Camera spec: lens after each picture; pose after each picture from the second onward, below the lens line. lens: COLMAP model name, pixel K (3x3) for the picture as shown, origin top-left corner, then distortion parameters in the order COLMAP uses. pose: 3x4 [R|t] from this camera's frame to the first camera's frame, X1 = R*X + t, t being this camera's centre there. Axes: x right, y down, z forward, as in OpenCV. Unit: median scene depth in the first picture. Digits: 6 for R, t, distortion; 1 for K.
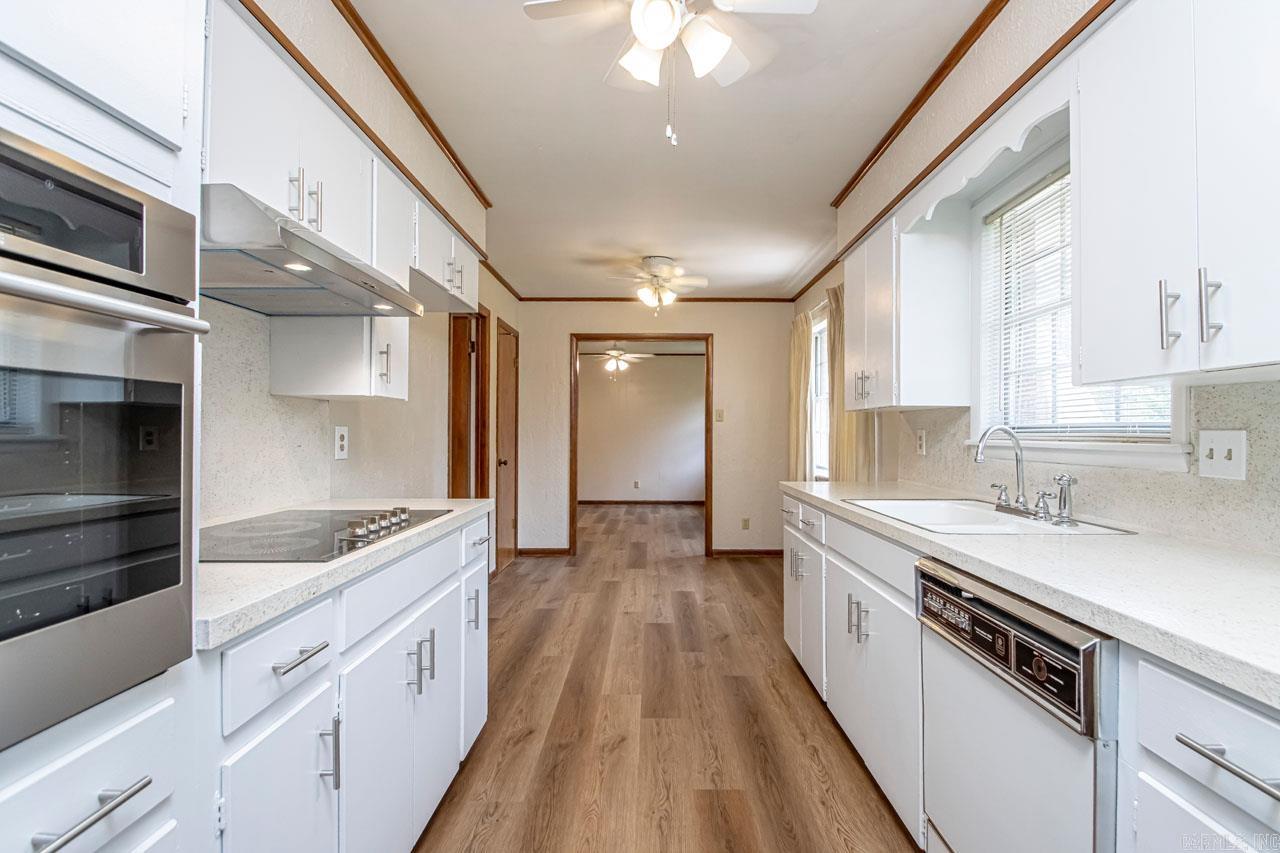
lens RADIAL K [[610.2, 0, 640.1], [0, 610.2, 427.4], [0, 0, 1]] dist [0.000535, -0.009117]
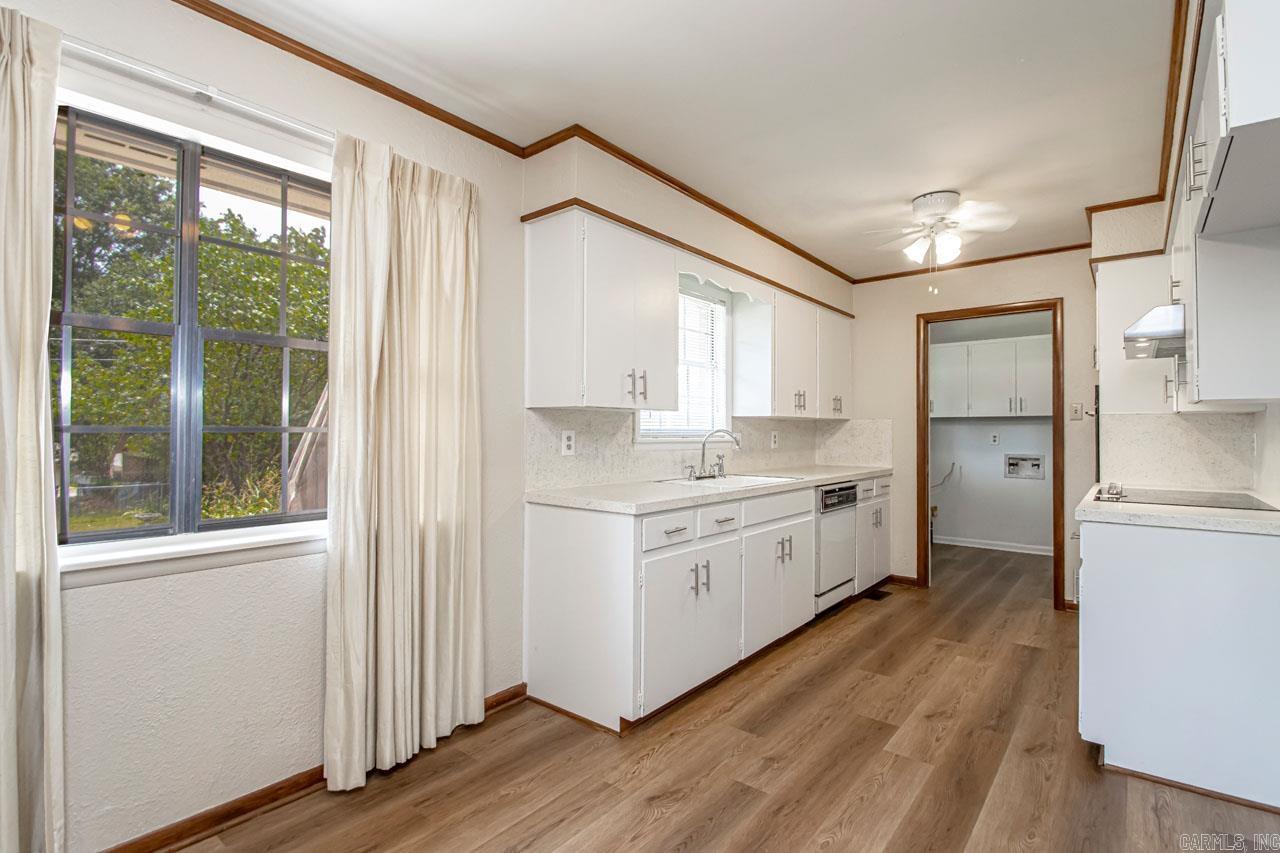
lens RADIAL K [[610.2, 0, 636.7], [0, 610.2, 430.1], [0, 0, 1]] dist [0.000535, -0.009117]
pose [[-0.787359, 0.003189, 0.616486, -0.268924], [-0.006227, 0.999894, -0.013125, 0.015324], [-0.616463, -0.014173, -0.787256, 2.024699]]
